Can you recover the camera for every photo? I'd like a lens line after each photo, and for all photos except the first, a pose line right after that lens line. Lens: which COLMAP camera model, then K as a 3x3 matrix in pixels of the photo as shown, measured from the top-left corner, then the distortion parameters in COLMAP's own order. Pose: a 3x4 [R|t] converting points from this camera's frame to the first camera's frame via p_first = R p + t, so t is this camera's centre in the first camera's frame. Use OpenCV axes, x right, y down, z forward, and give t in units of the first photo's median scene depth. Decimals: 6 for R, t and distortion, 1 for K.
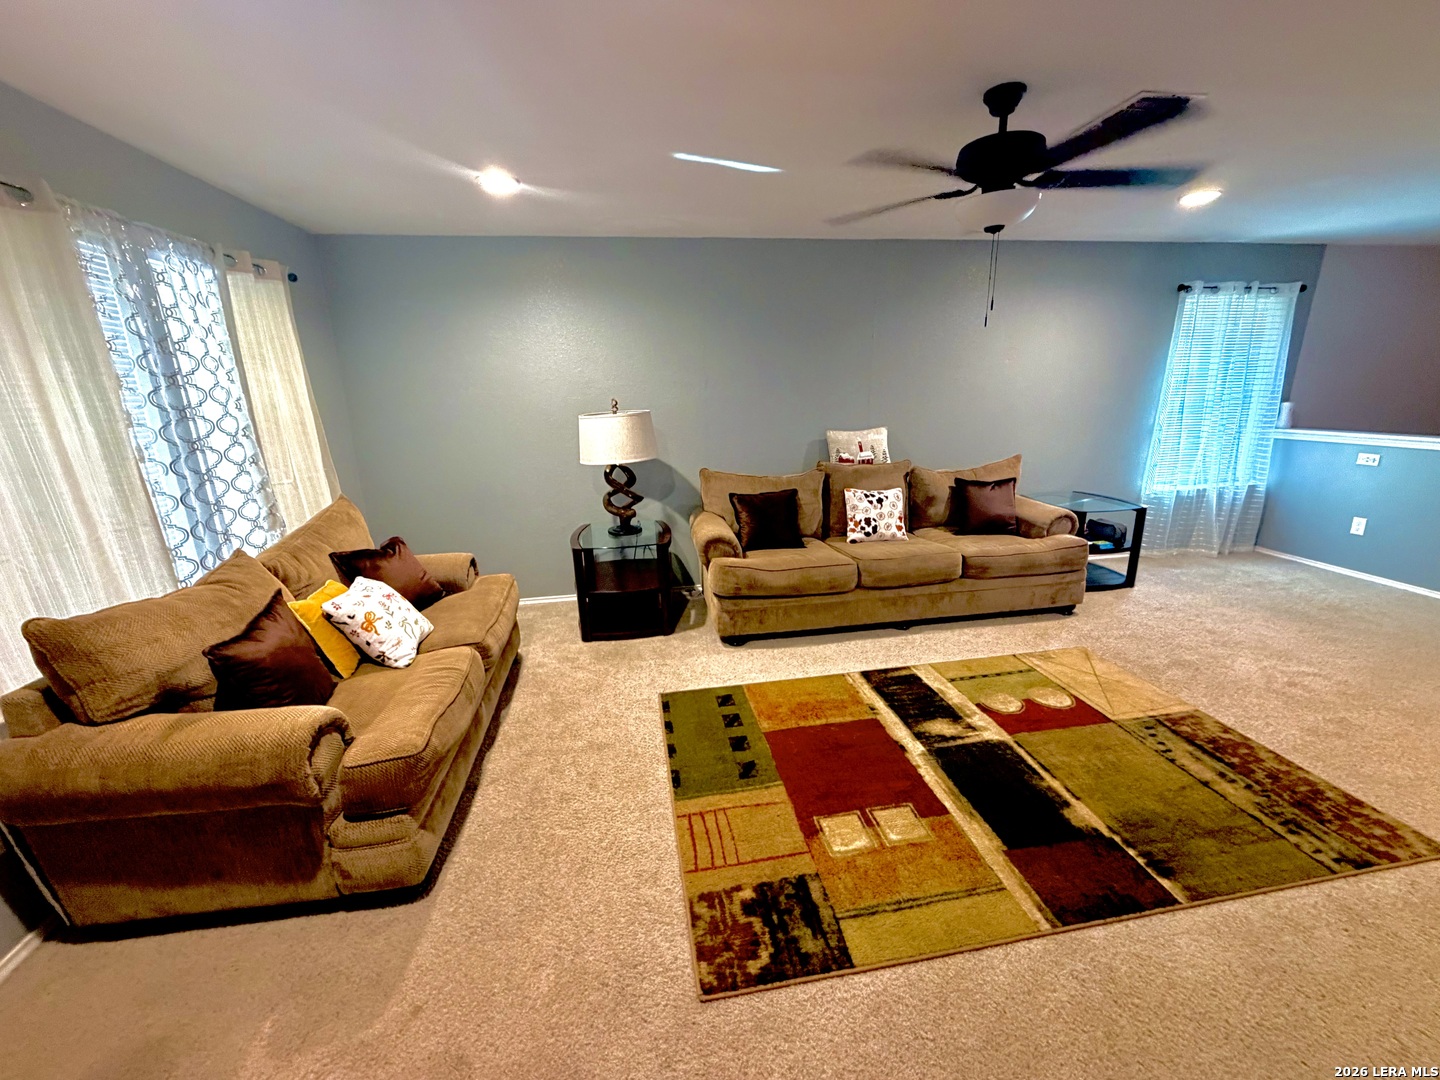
lens RADIAL K [[576.3, 0, 718.6], [0, 576.3, 539.5], [0, 0, 1]] dist [0.000127, -0.000377]
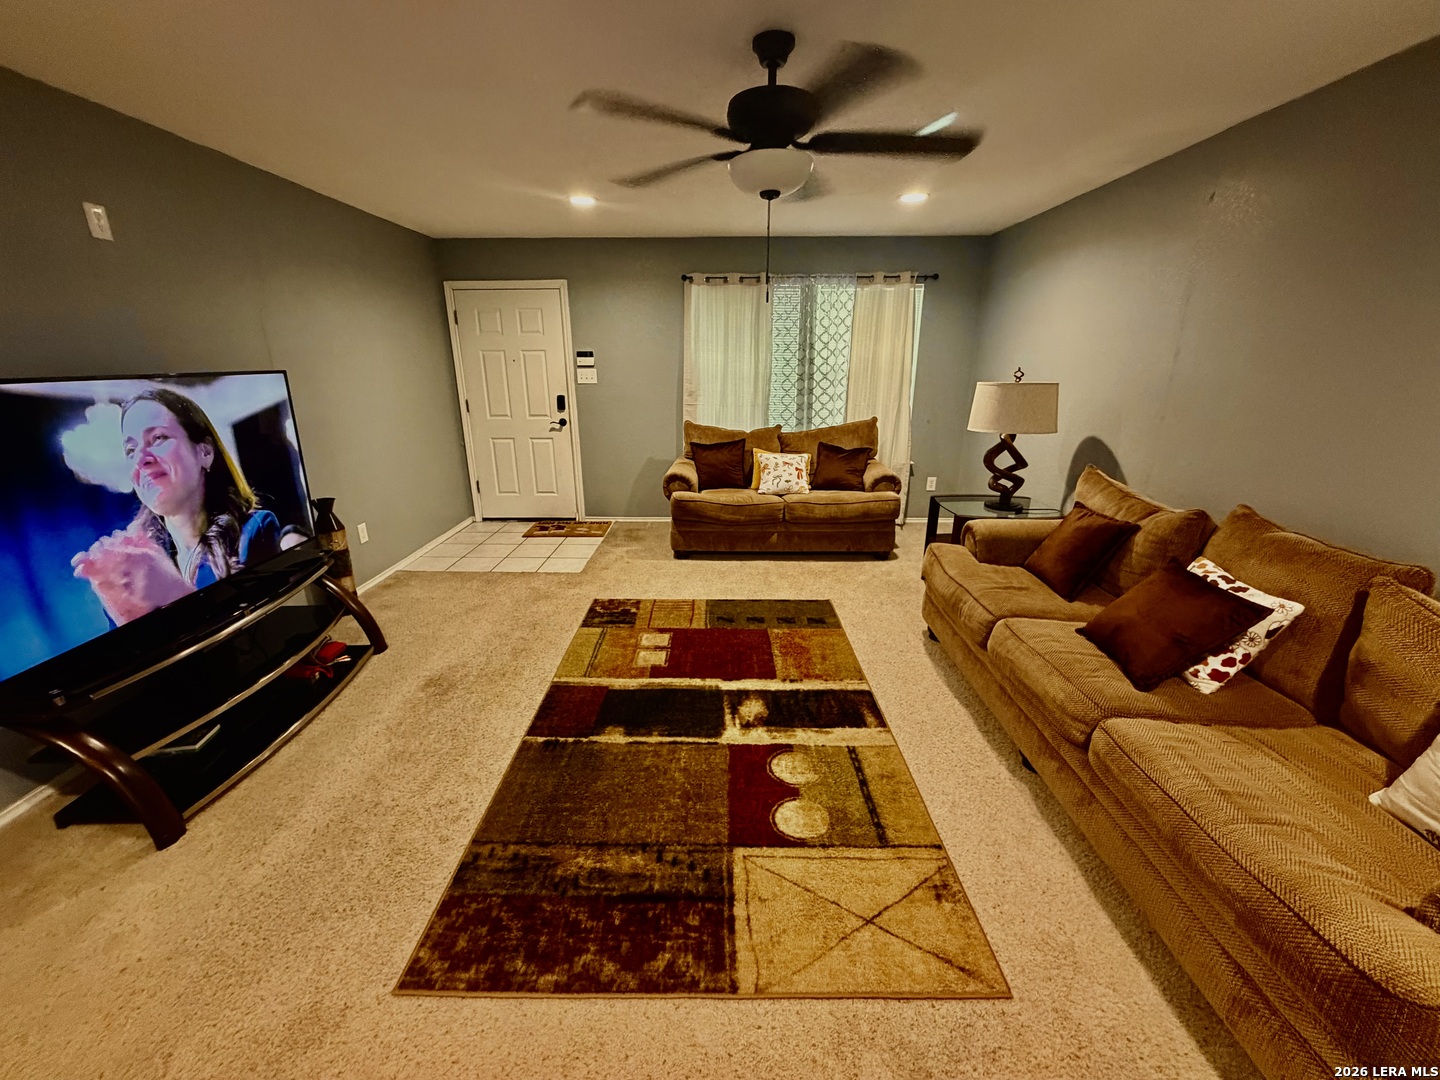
lens RADIAL K [[576.3, 0, 715.5], [0, 576.3, 541.1], [0, 0, 1]] dist [0.000127, -0.000377]
pose [[-0.173669, 0.330798, -0.927584, 1.472097], [-0.244070, 0.898054, 0.365963, -0.346202], [0.954080, 0.289951, -0.075226, 1.102858]]
